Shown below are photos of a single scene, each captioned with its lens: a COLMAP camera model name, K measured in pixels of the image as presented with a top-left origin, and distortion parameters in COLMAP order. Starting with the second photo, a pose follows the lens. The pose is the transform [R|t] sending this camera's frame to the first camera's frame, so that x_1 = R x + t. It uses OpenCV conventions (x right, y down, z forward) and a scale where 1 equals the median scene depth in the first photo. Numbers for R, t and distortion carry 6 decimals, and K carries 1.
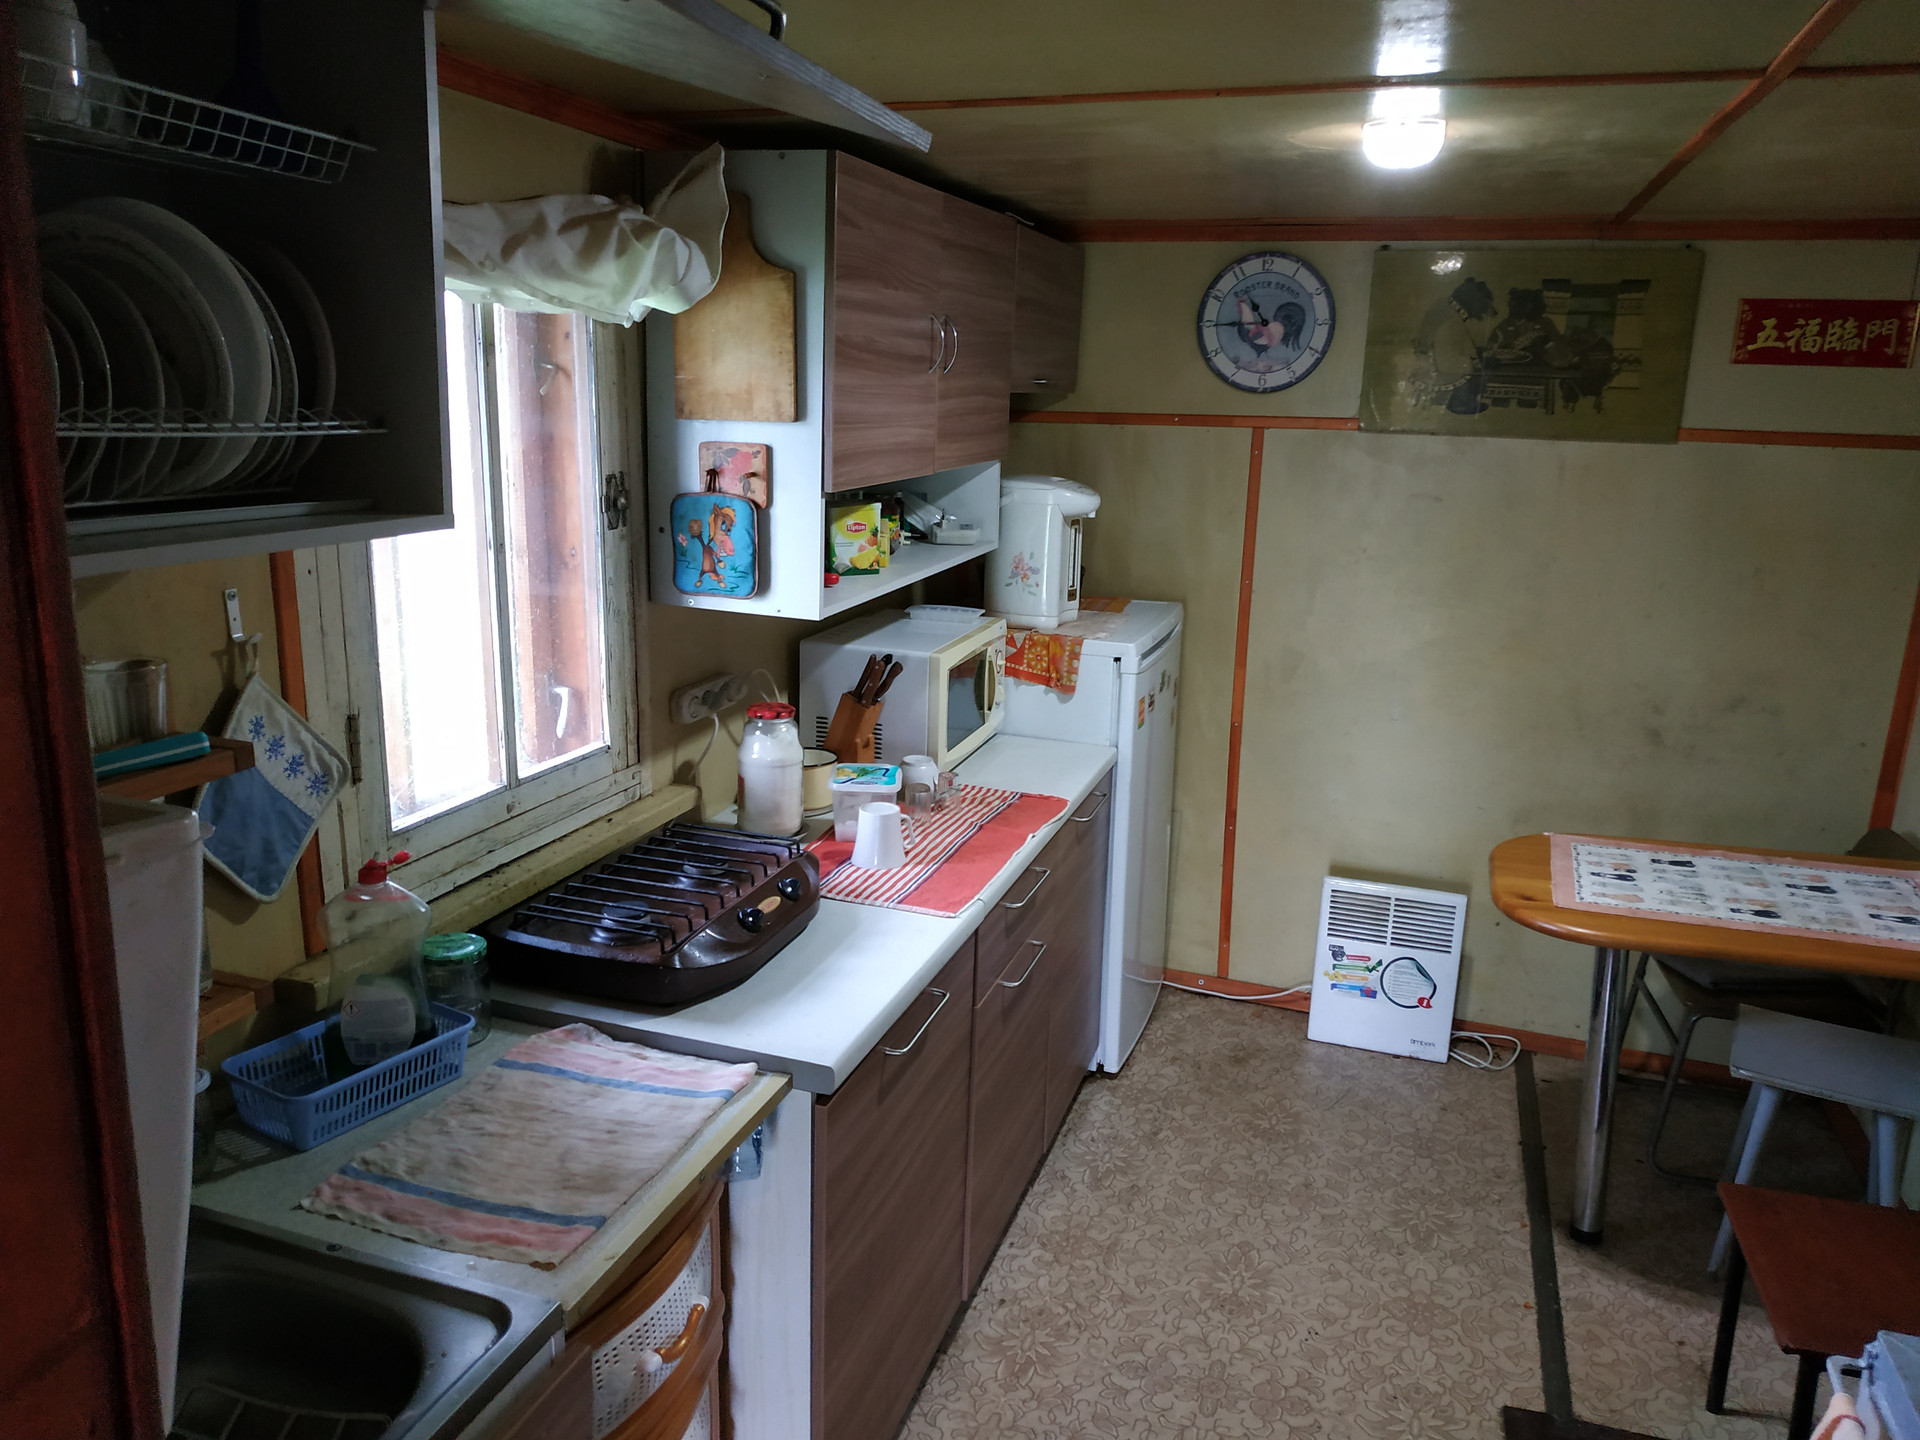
lens RADIAL K [[1389.3, 0, 957.8], [0, 1389.3, 716.0], [0, 0, 1]] dist [0.037910, -0.036024]
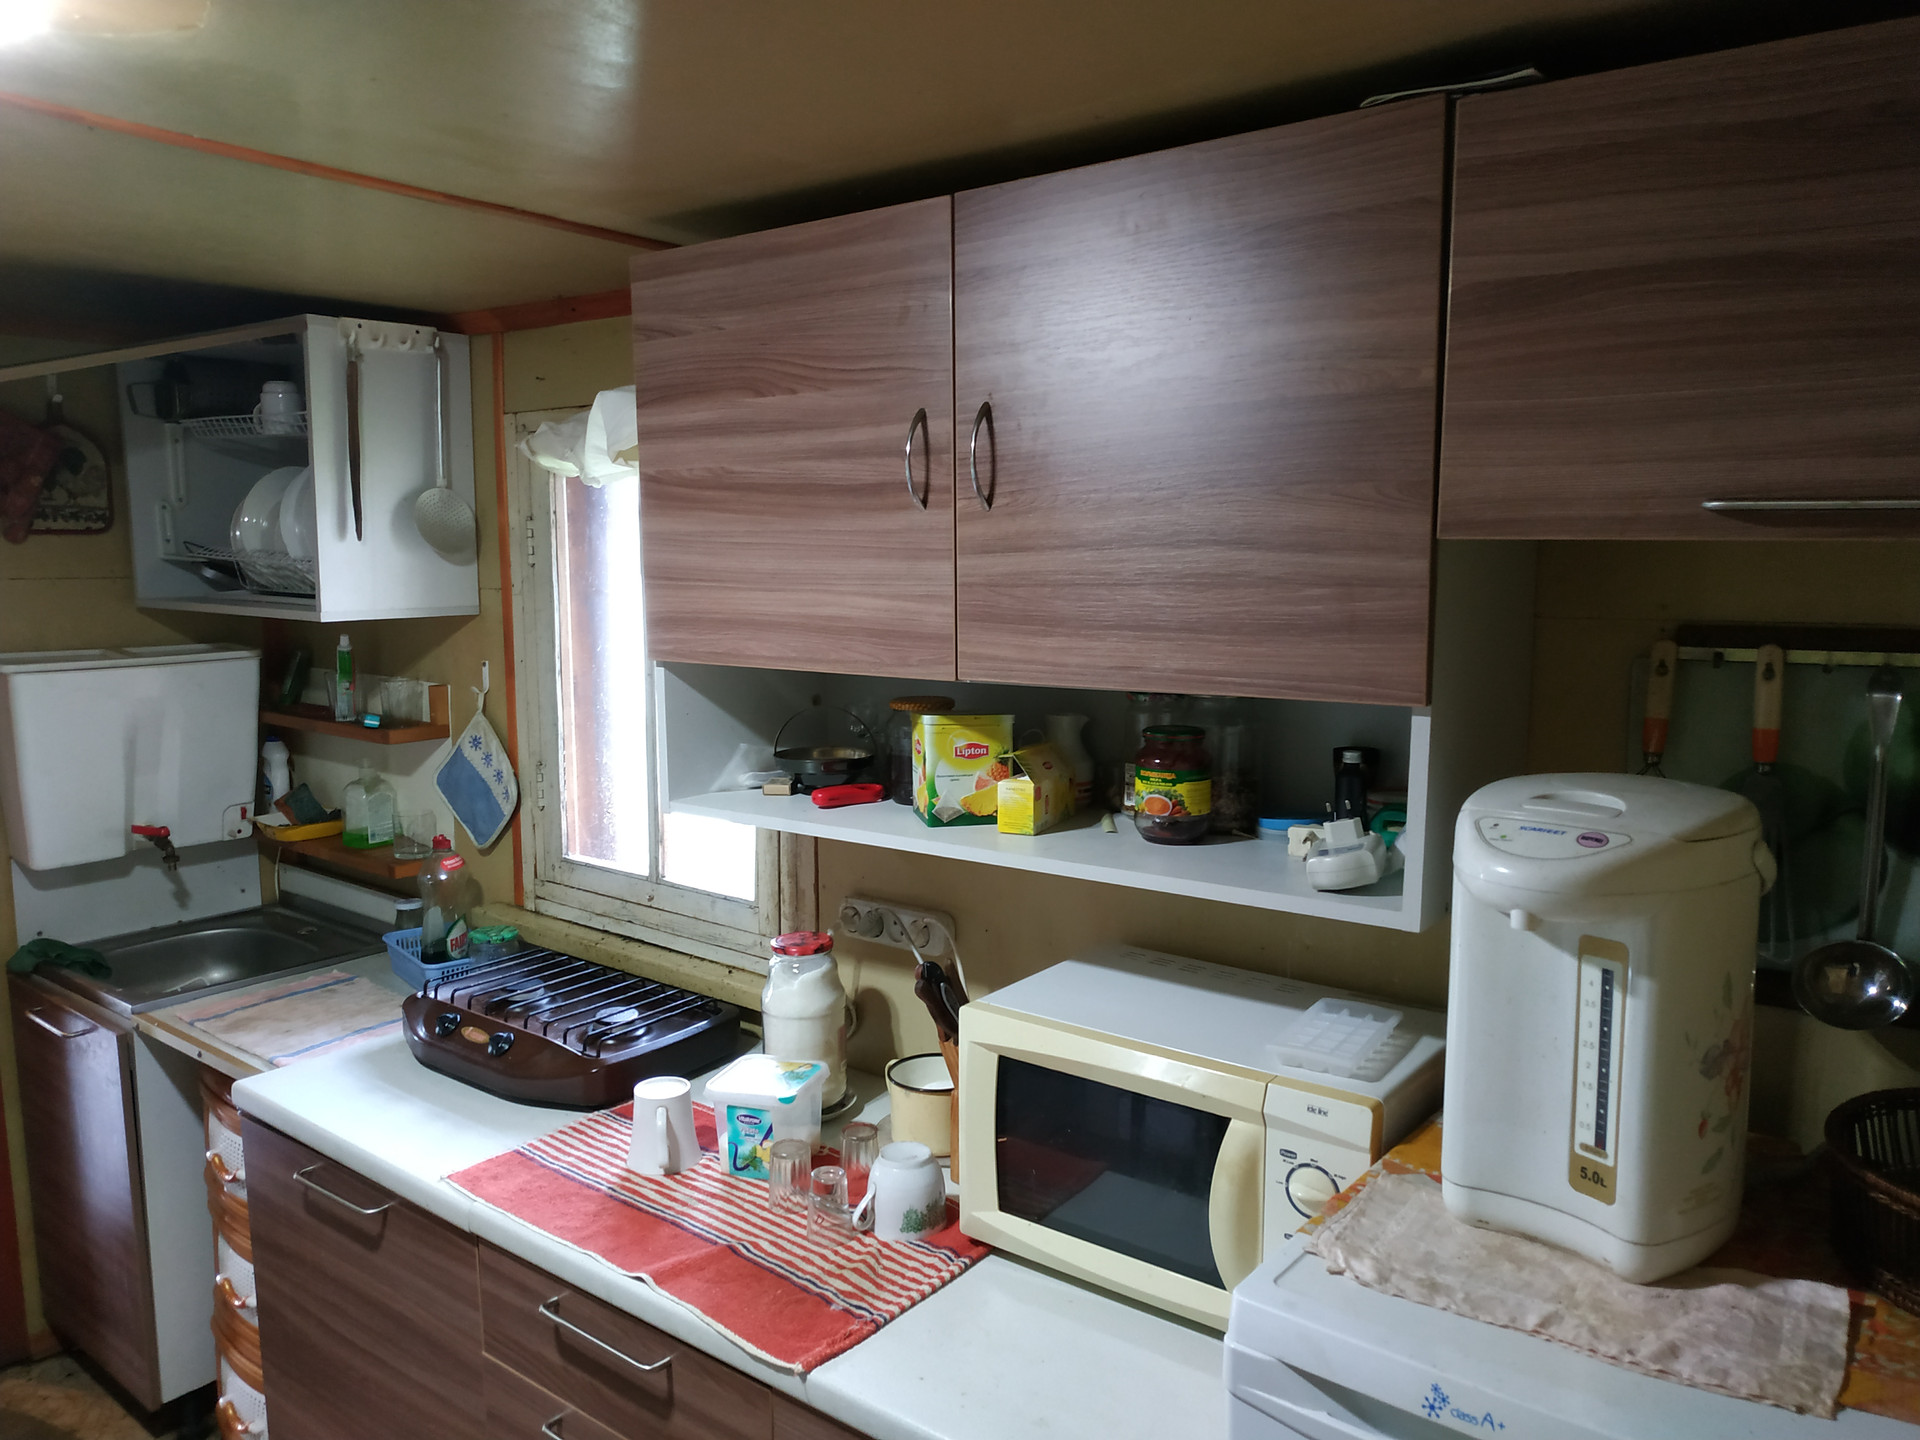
lens RADIAL K [[1389.3, 0, 957.2], [0, 1389.3, 718.7], [0, 0, 1]] dist [0.037910, -0.036024]
pose [[-0.339063, 0.082905, -0.937104, 0.619775], [-0.234243, 0.957298, 0.169445, -0.309101], [0.911135, 0.276962, -0.305164, 1.422399]]
